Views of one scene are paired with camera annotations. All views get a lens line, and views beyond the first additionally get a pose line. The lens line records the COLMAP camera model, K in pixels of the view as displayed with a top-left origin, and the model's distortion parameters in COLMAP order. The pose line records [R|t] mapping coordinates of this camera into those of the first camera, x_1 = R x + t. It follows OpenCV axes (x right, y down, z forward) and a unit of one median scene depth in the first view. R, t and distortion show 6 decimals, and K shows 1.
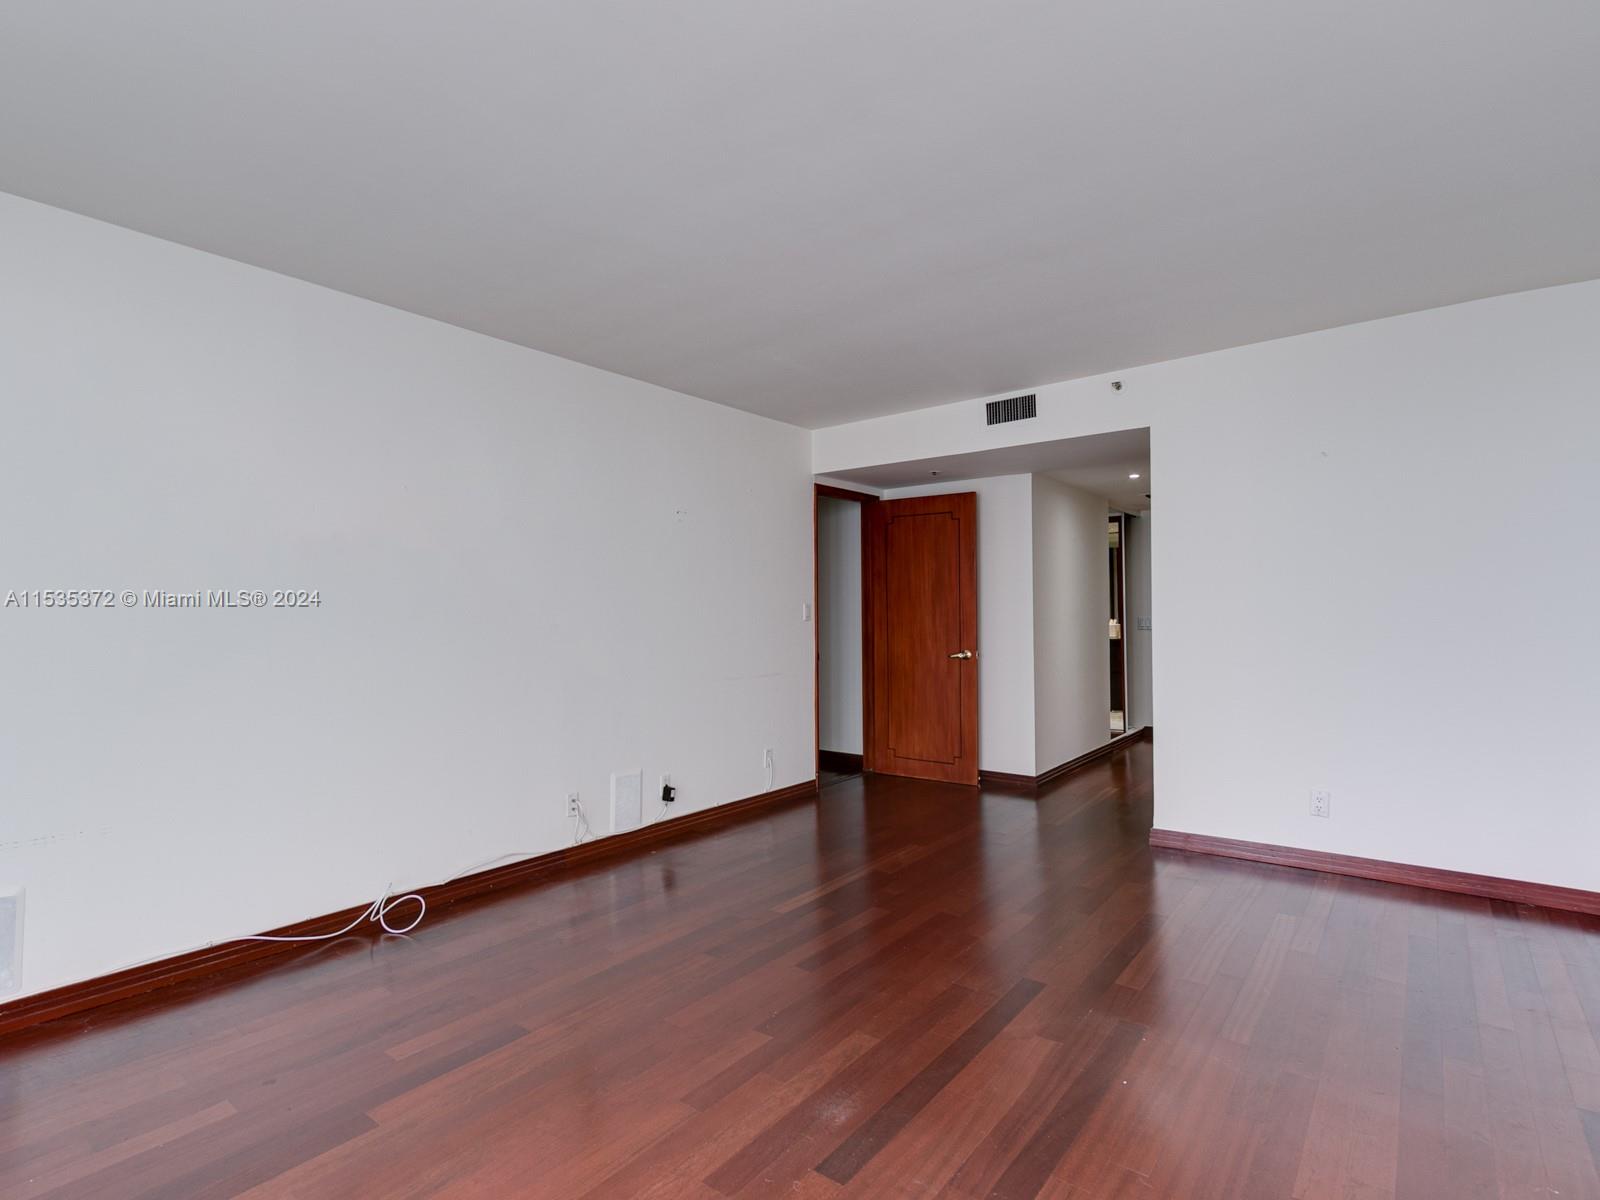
lens RADIAL K [[794.7, 0, 806.4], [0, 794.7, 602.1], [0, 0, 1]] dist [0.000394, -0.000593]
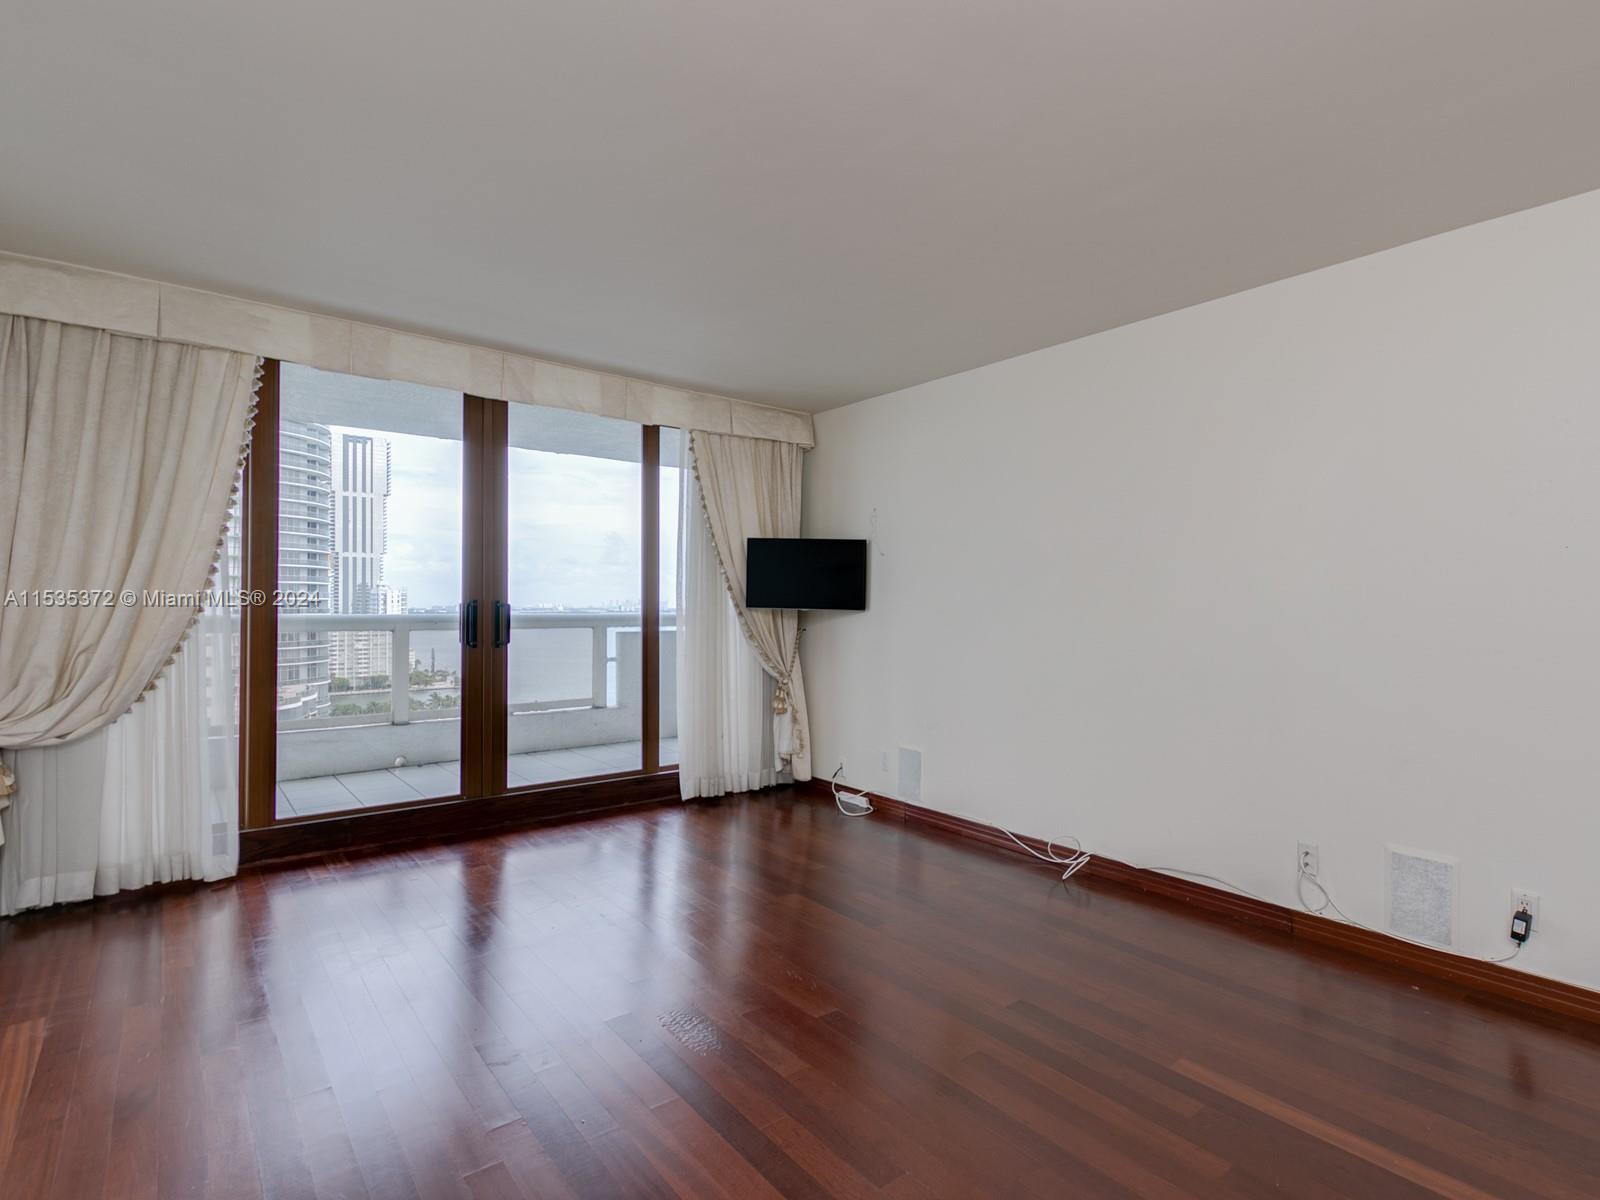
lens RADIAL K [[794.7, 0, 806.4], [0, 794.7, 602.1], [0, 0, 1]] dist [0.000394, -0.000593]
pose [[-0.244908, -0.001546, -0.969545, 0.482022], [0.010437, 0.999937, -0.004231, 0.006239], [0.969490, -0.011156, -0.244877, 0.621446]]
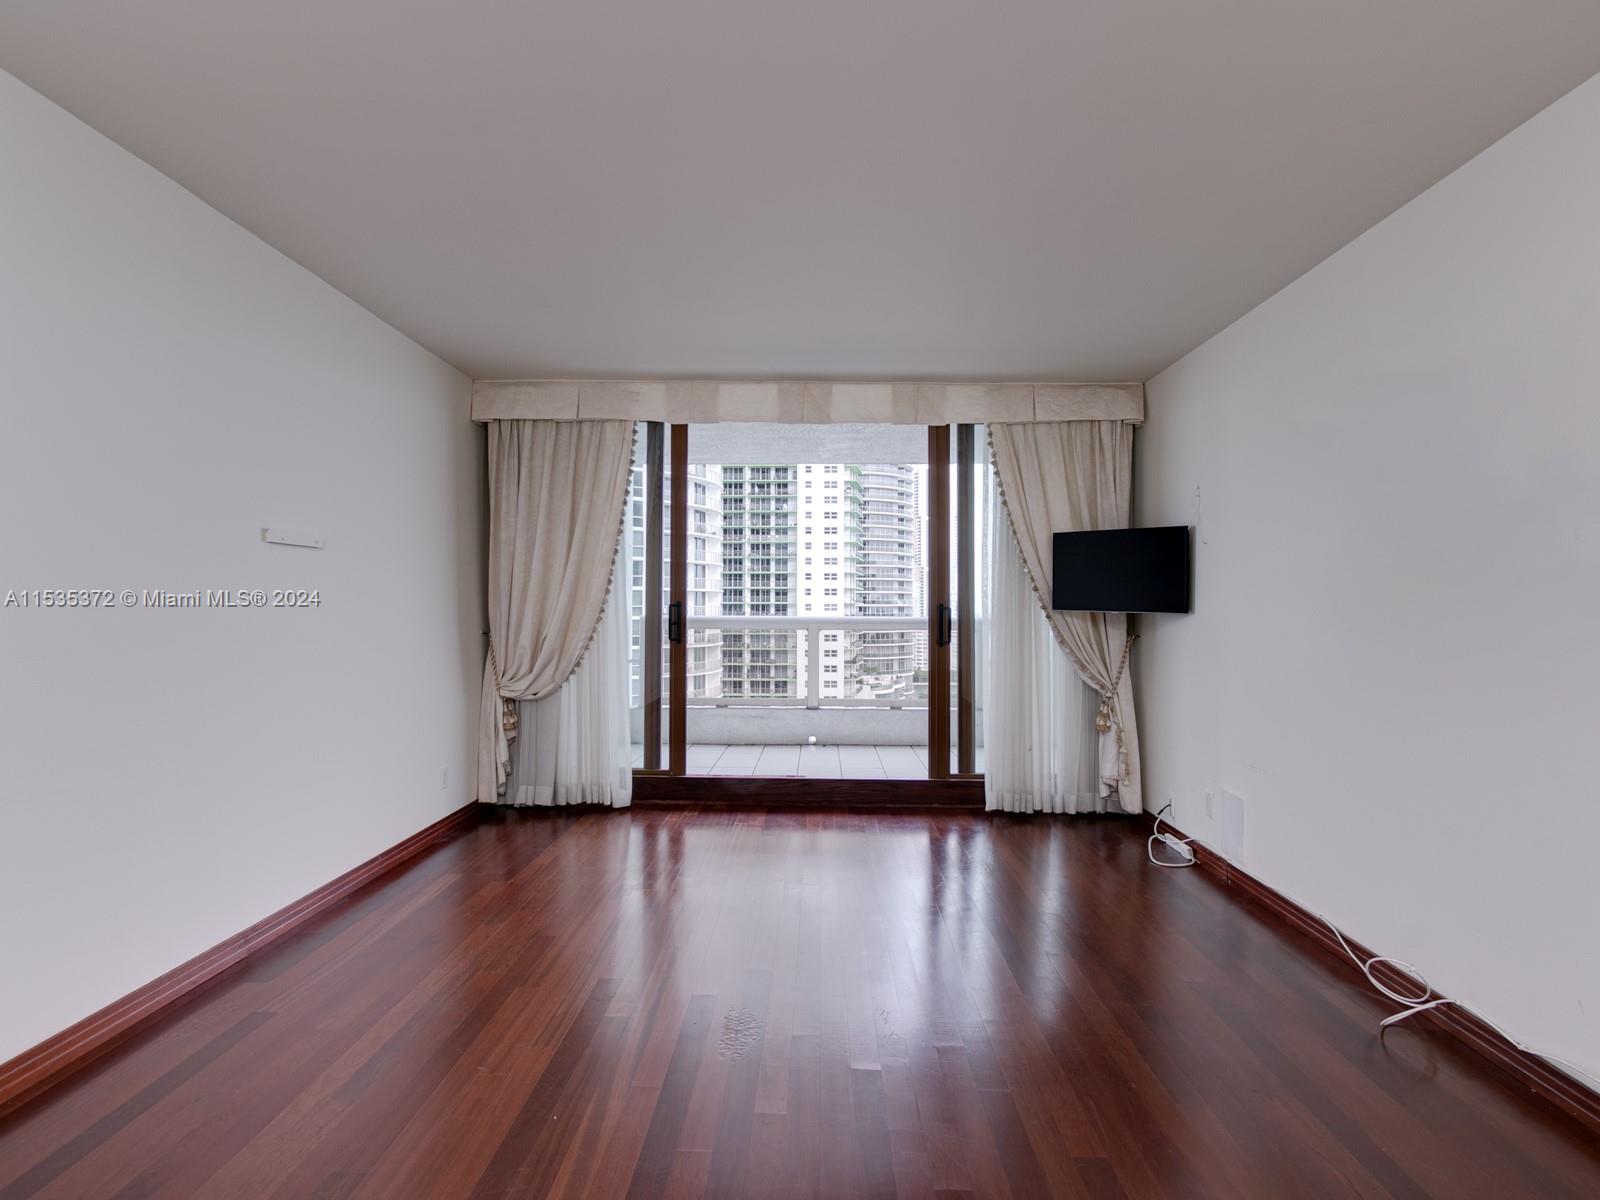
lens RADIAL K [[756.5, 0, 817.2], [0, 756.5, 603.8], [0, 0, 1]] dist [0.001048, 0.000242]
pose [[-0.809343, -0.004540, -0.587319, 0.232056], [0.006121, 0.999851, -0.016164, 0.013975], [0.587304, -0.016677, -0.809194, 0.865640]]
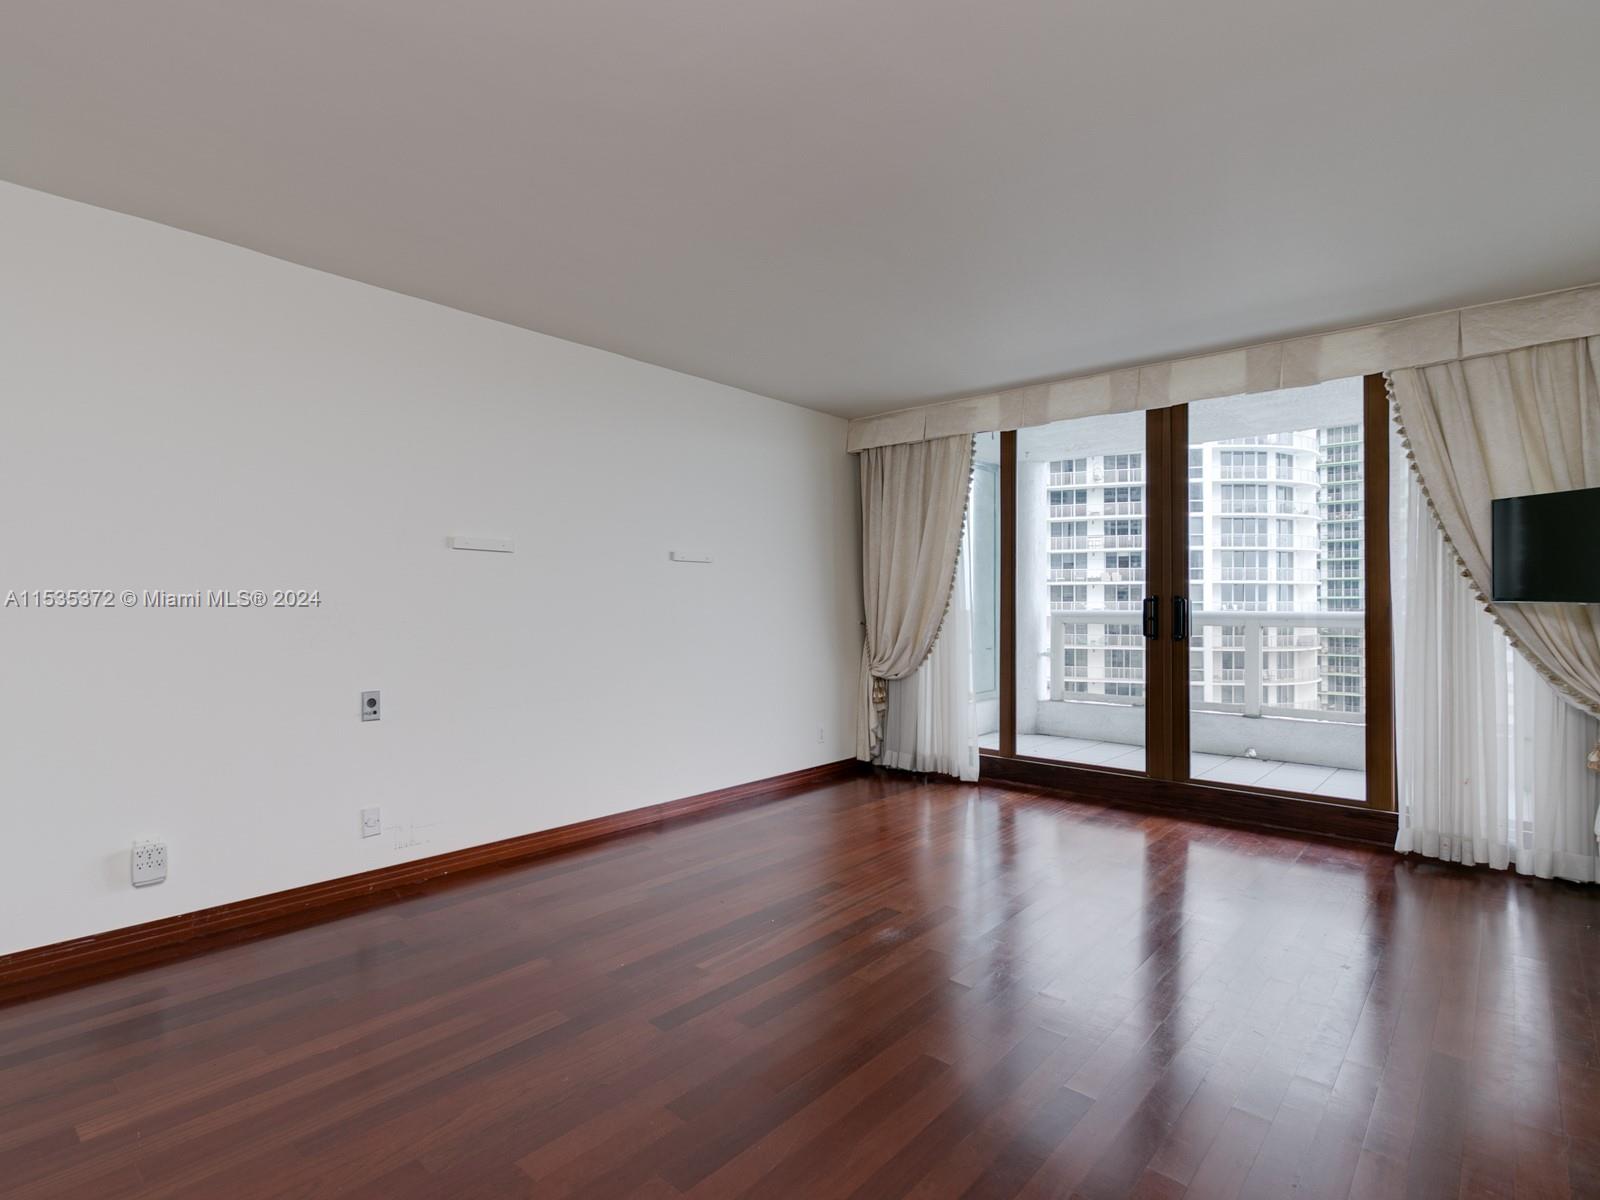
lens RADIAL K [[794.7, 0, 806.4], [0, 794.7, 602.1], [0, 0, 1]] dist [0.000394, -0.000593]
pose [[-0.998460, 0.003638, 0.055349, 0.046330], [0.002723, 0.999859, -0.016591, 0.019854], [-0.055401, -0.016415, -0.998329, 1.064159]]
